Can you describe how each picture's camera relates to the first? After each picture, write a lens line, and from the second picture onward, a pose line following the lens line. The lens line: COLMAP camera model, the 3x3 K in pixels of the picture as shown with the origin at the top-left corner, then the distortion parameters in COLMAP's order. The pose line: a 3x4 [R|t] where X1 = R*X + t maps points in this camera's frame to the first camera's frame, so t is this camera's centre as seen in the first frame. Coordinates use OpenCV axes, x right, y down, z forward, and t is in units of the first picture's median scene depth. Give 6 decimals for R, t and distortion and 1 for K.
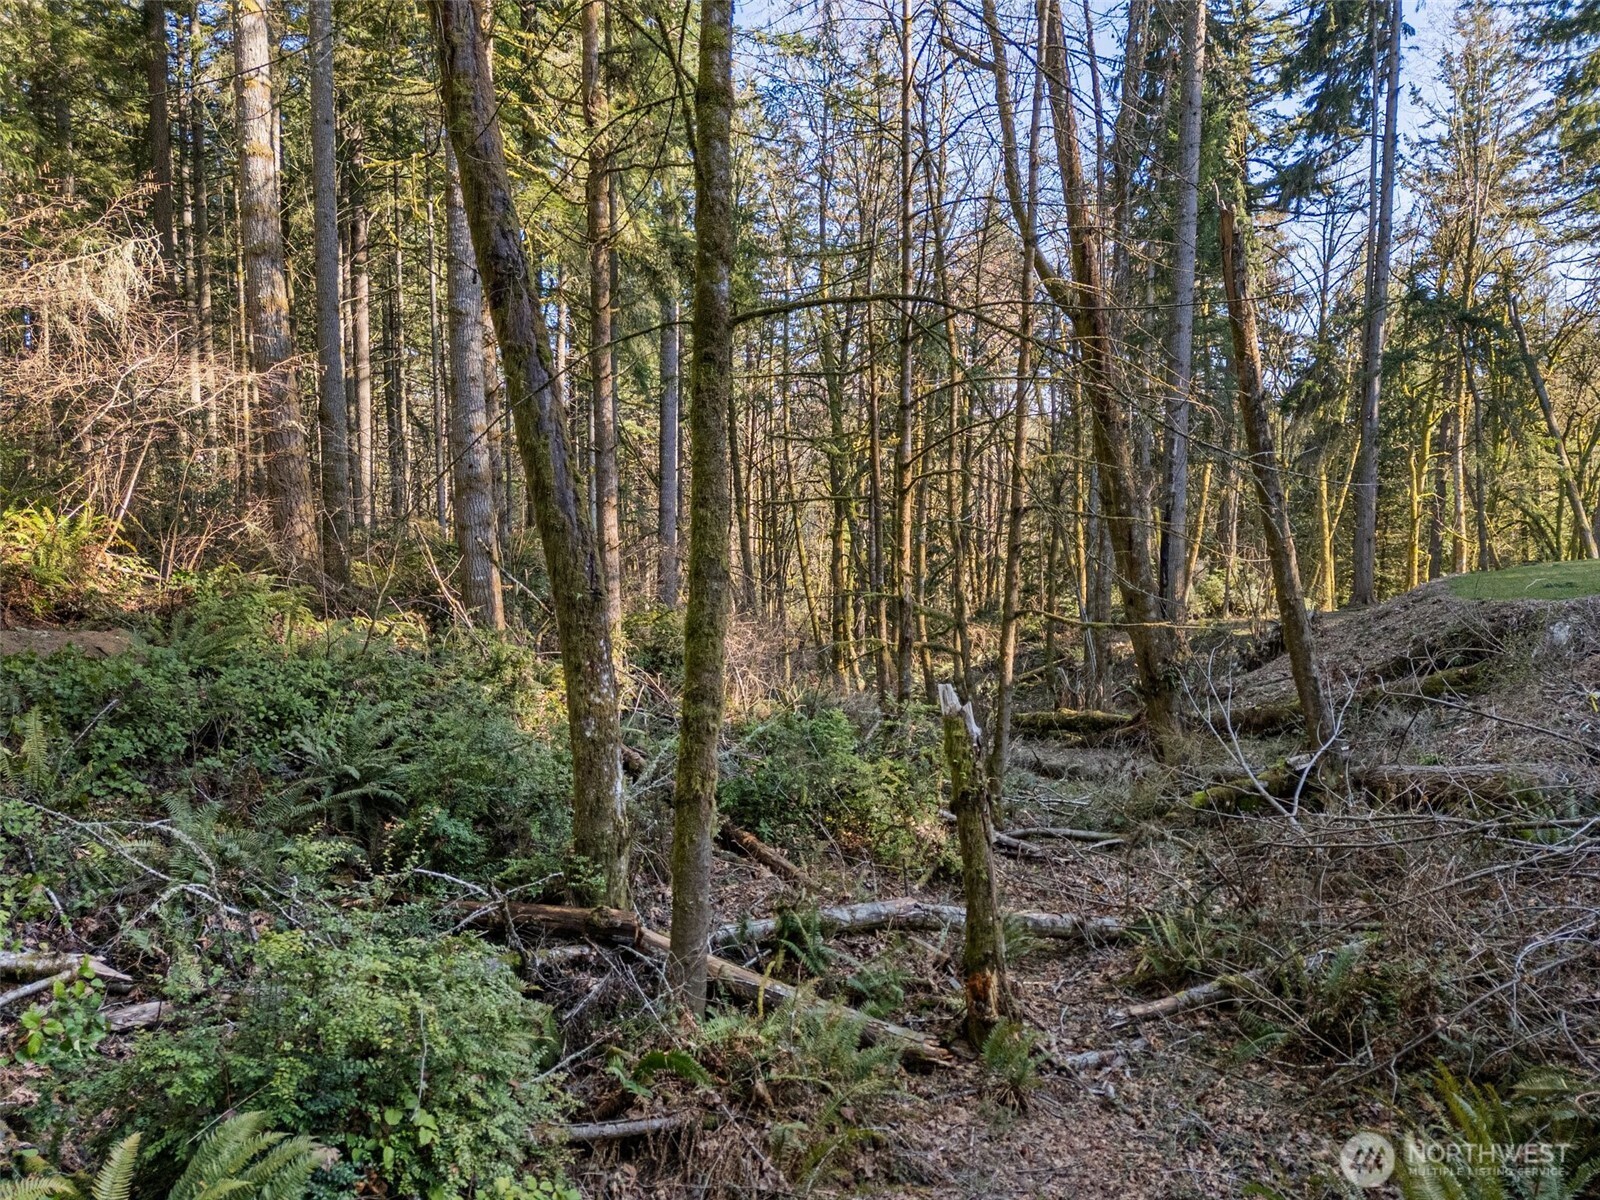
lens RADIAL K [[1118.4, 0, 801.4], [0, 1118.4, 603.2], [0, 0, 1]] dist [-0.001641, -0.001042]
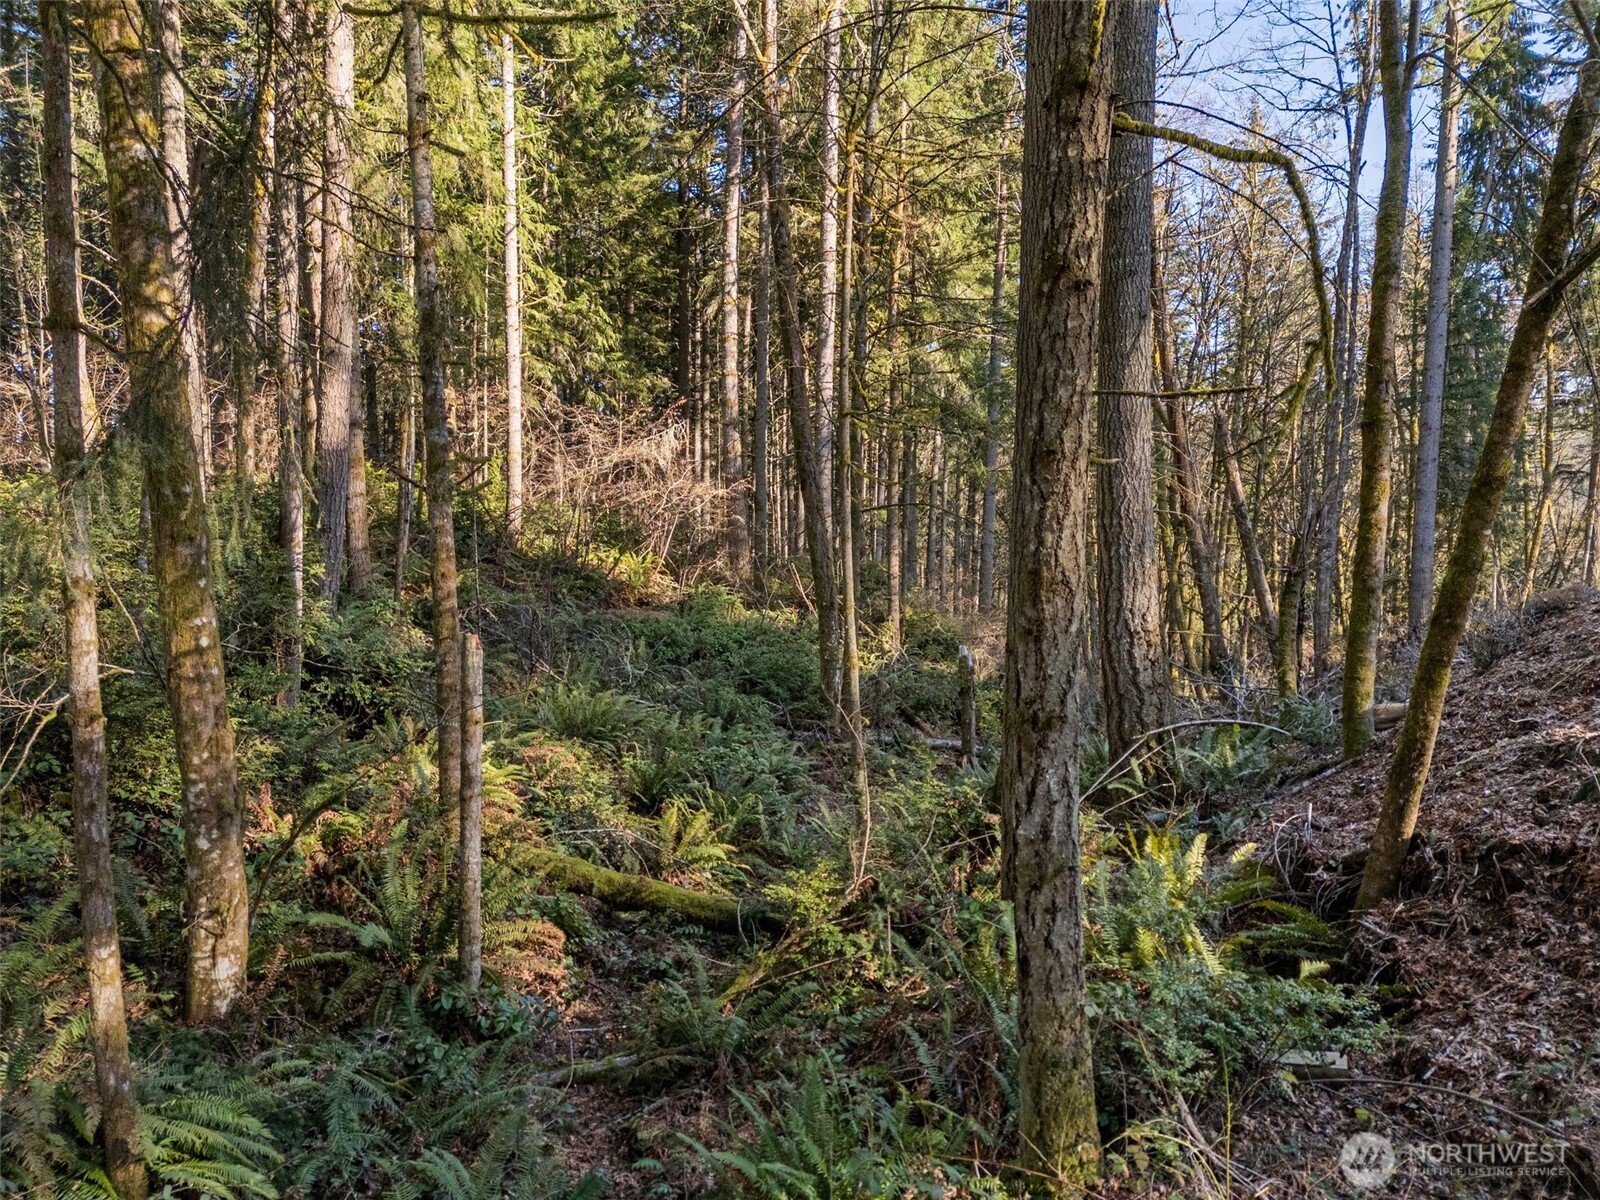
lens RADIAL K [[1118.4, 0, 799.6], [0, 1118.4, 599.6], [0, 0, 1]] dist [-0.001641, -0.001042]
pose [[0.920163, 0.035567, -0.389918, 0.444235], [-0.038137, 0.999272, 0.001151, -0.009950], [0.389675, 0.013811, 0.920849, -0.827881]]
